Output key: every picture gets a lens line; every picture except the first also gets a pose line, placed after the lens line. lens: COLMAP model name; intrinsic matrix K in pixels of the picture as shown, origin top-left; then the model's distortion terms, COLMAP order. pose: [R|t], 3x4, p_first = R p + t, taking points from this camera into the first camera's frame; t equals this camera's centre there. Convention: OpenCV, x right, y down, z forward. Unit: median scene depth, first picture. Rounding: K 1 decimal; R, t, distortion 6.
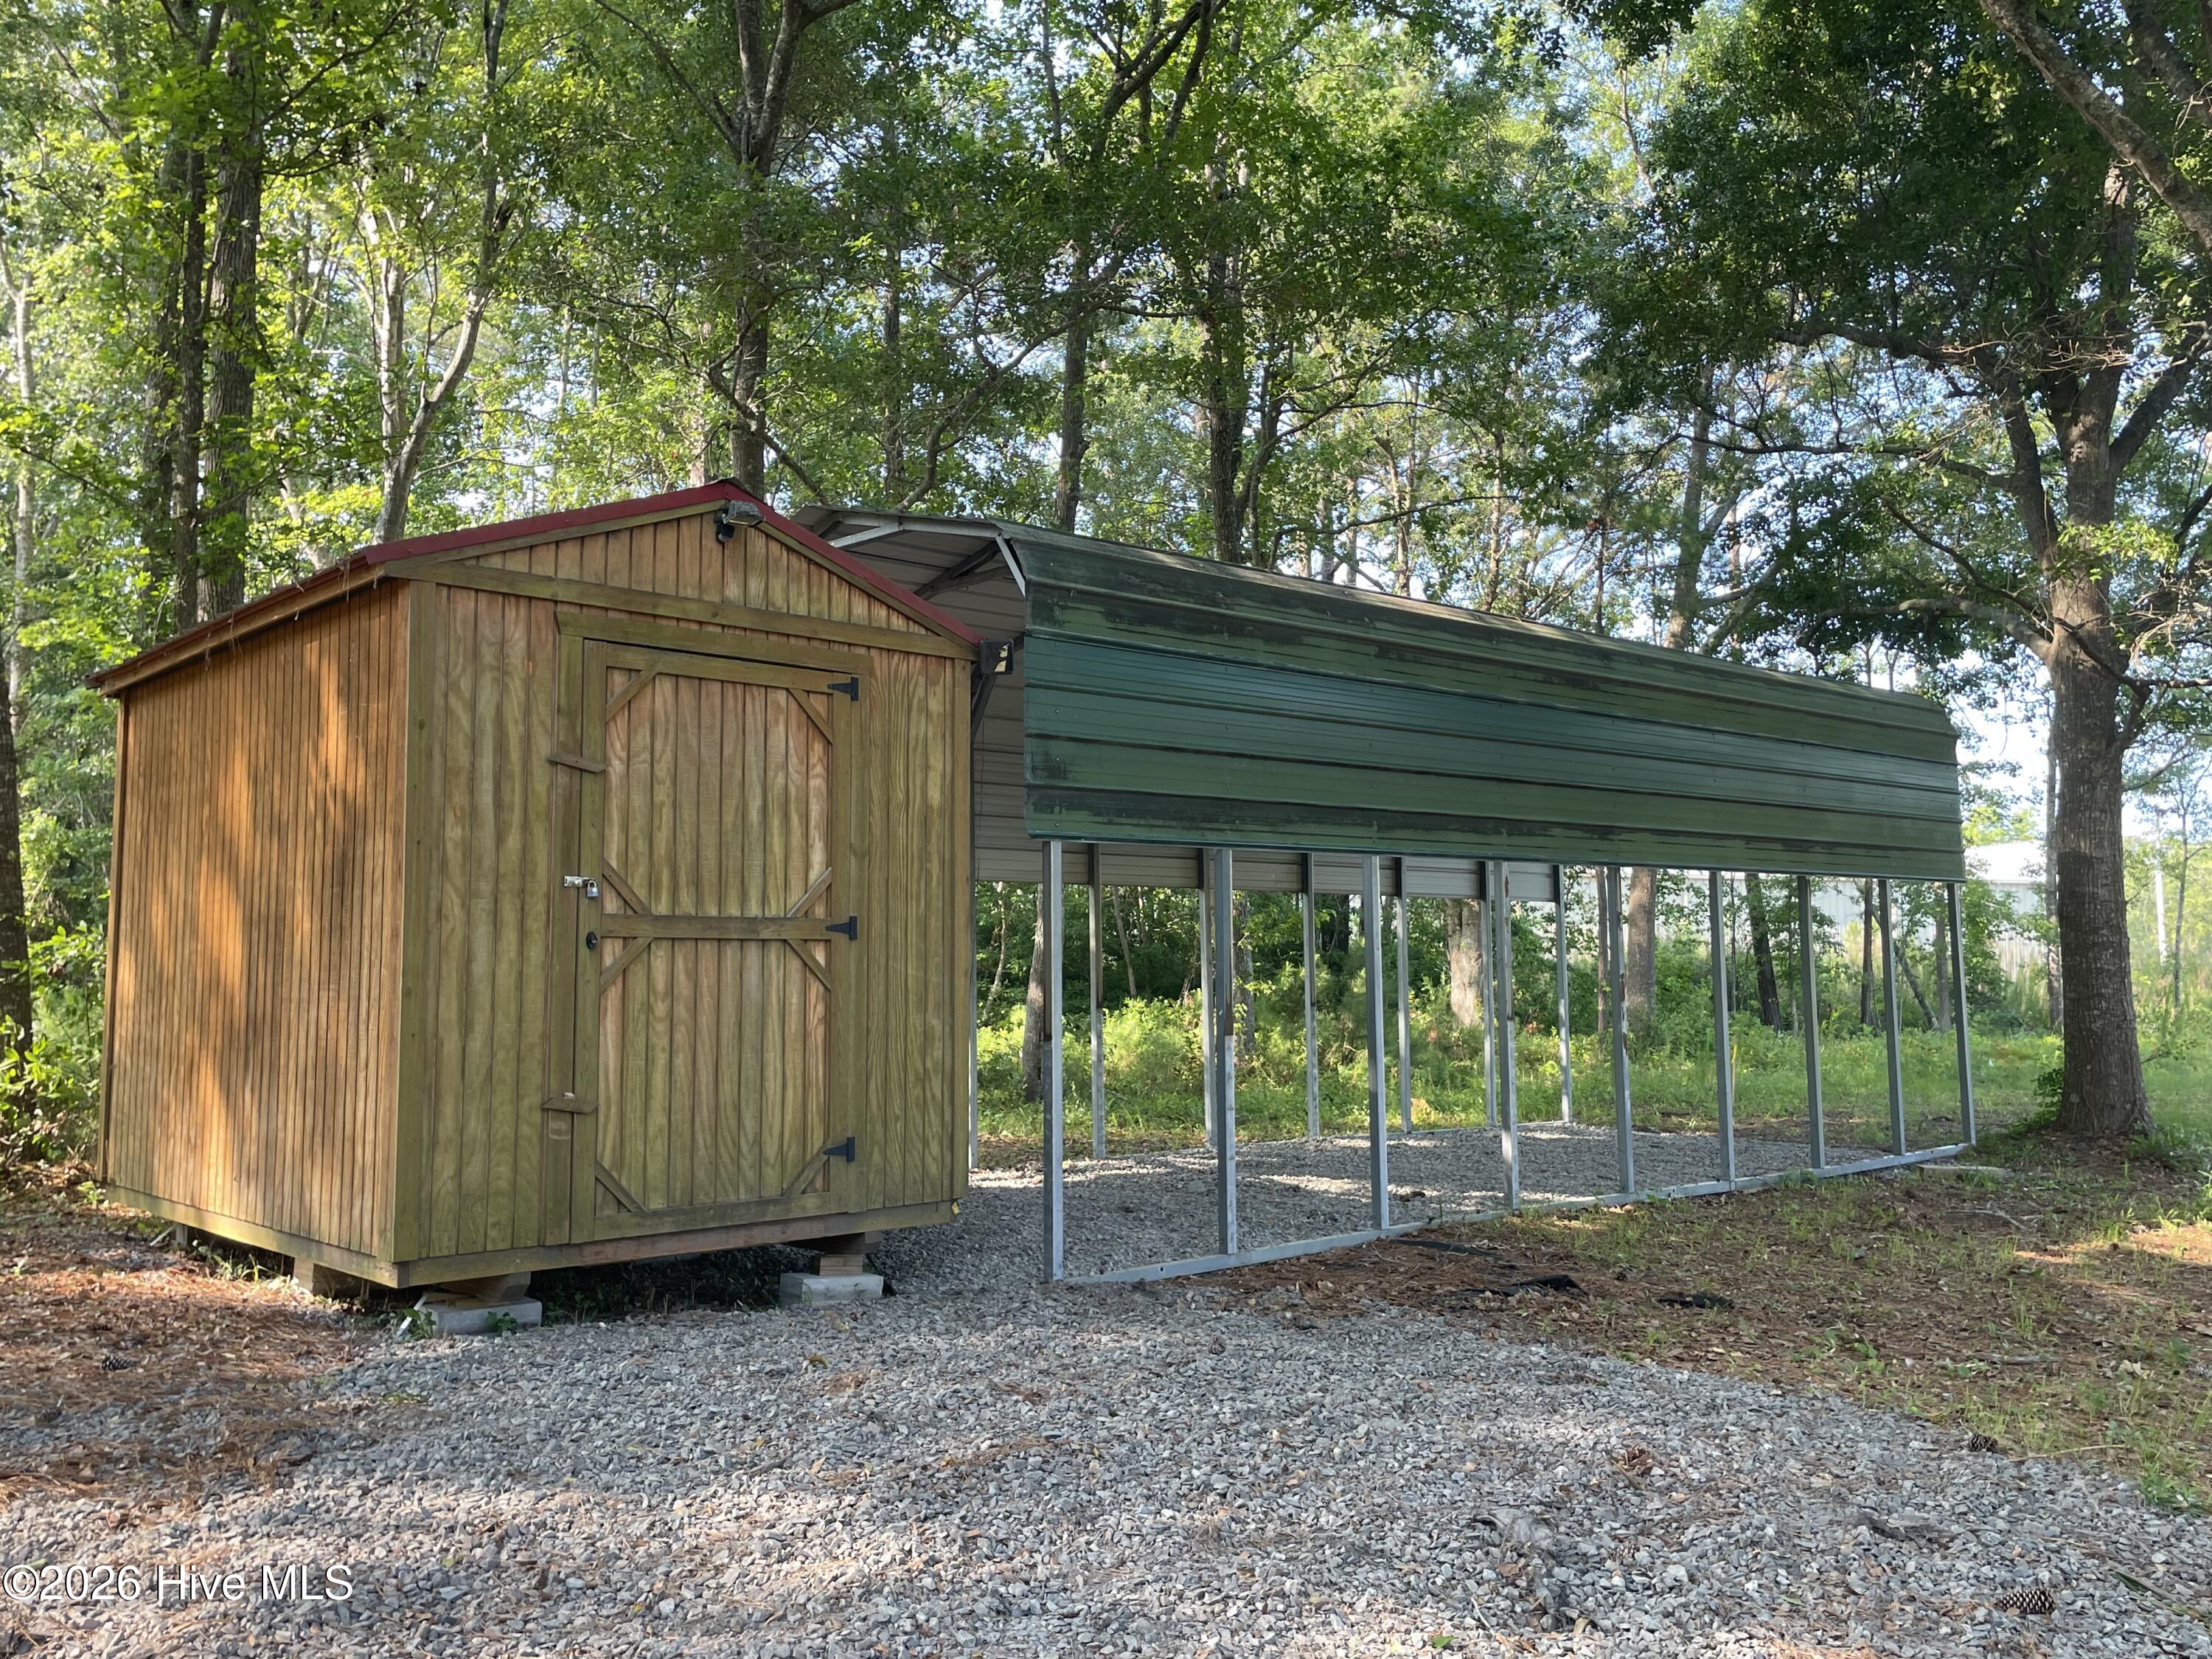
lens RADIAL K [[1795.7, 0, 1105.5], [0, 1795.7, 822.1], [0, 0, 1]] dist [0.104314, -0.002739]
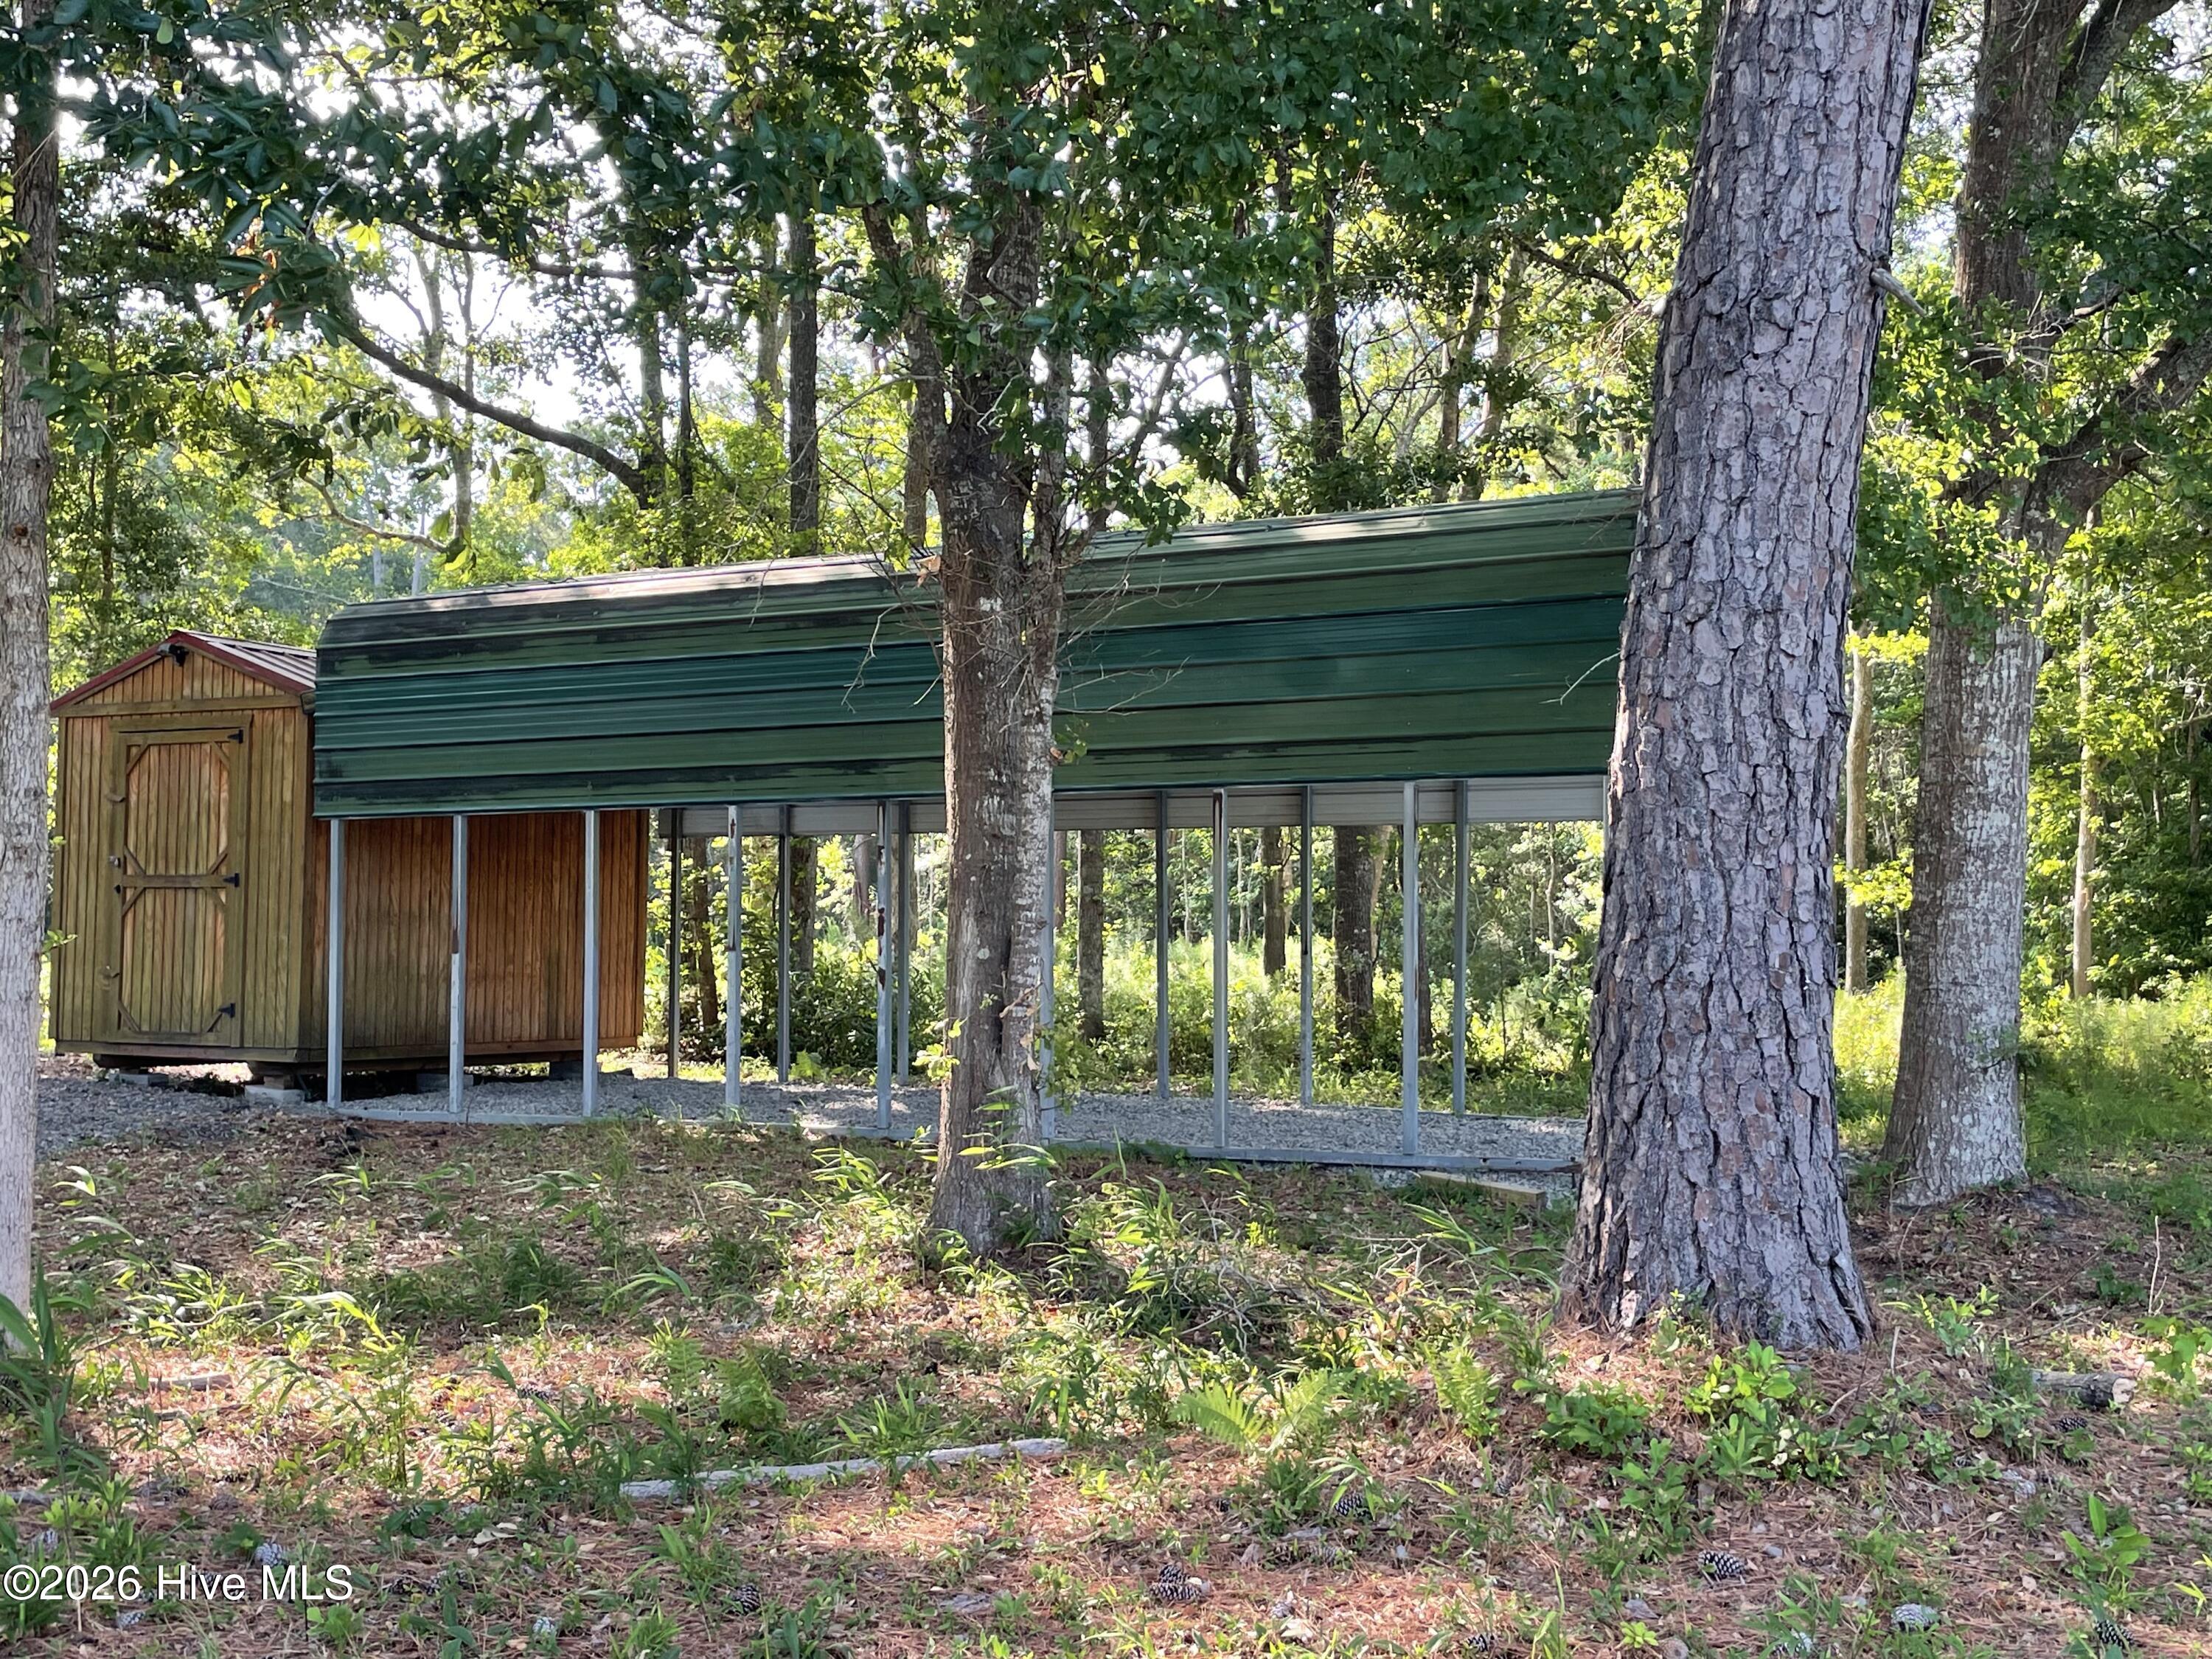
lens RADIAL K [[2510.6, 0, 1108.6], [0, 2510.6, 828.2], [0, 0, 1]] dist [0.025341, 0.000000]
pose [[0.357225, -0.042476, -0.933052, 2.450140], [0.063393, 0.997764, -0.021152, 0.117146], [0.931864, -0.051593, 0.359119, 0.960742]]
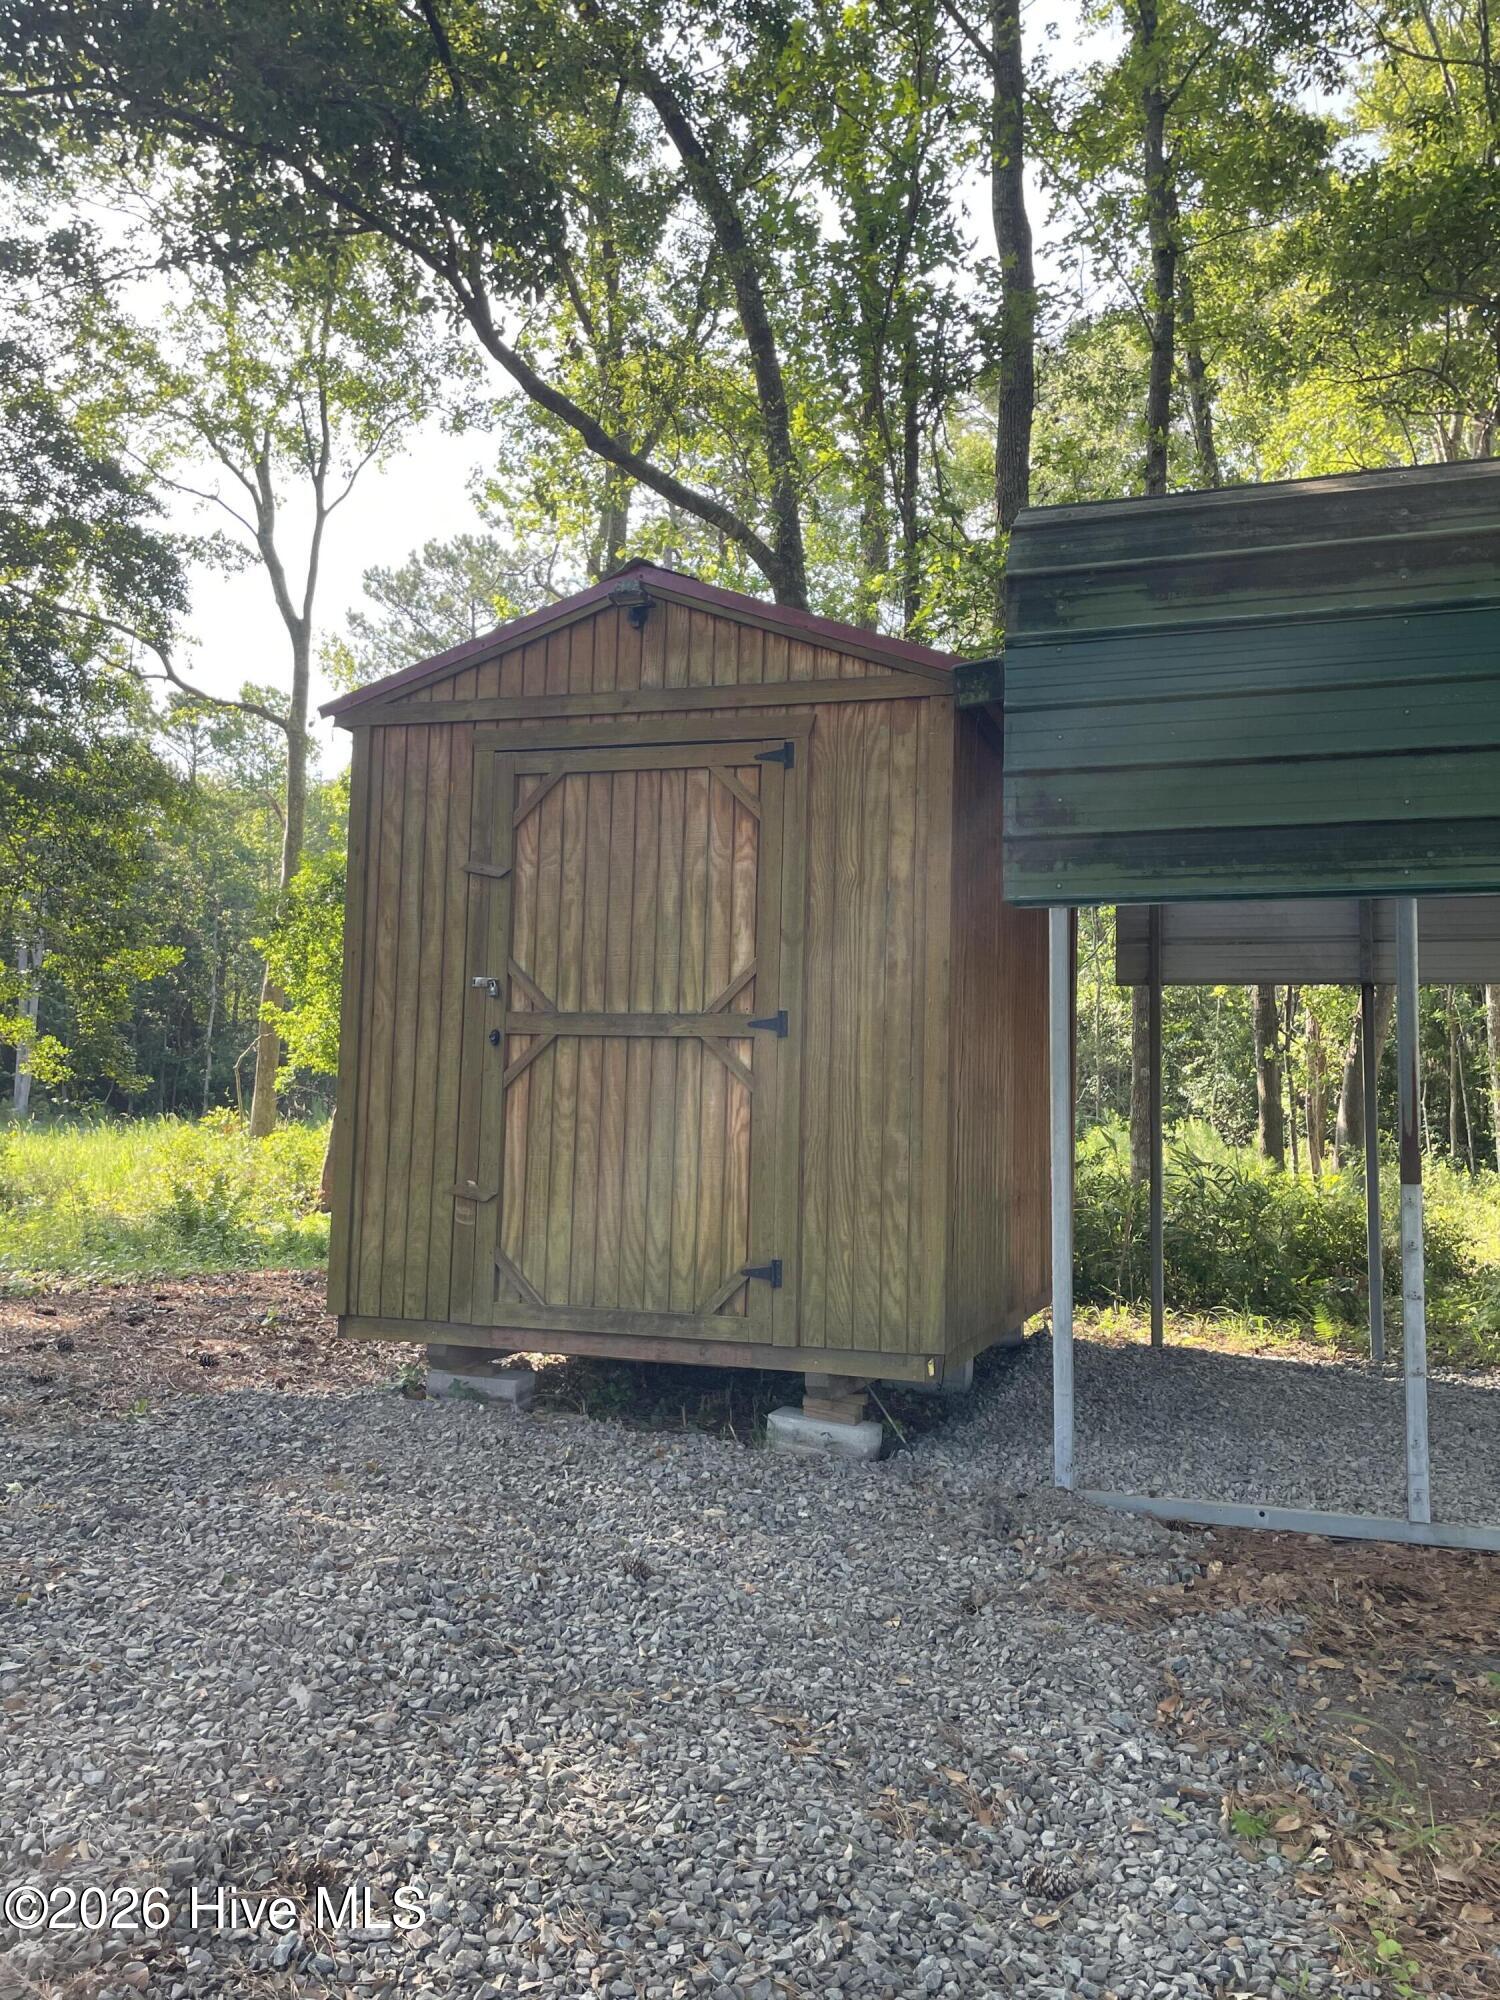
lens RADIAL K [[1623.6, 0, 745.1], [0, 1623.6, 999.0], [0, 0, 1]] dist [0.104314, -0.002739]
pose [[0.517160, -0.054774, -0.854134, 0.557830], [0.041792, 0.998376, -0.038720, 0.080350], [0.854868, -0.015672, 0.518609, 0.598427]]
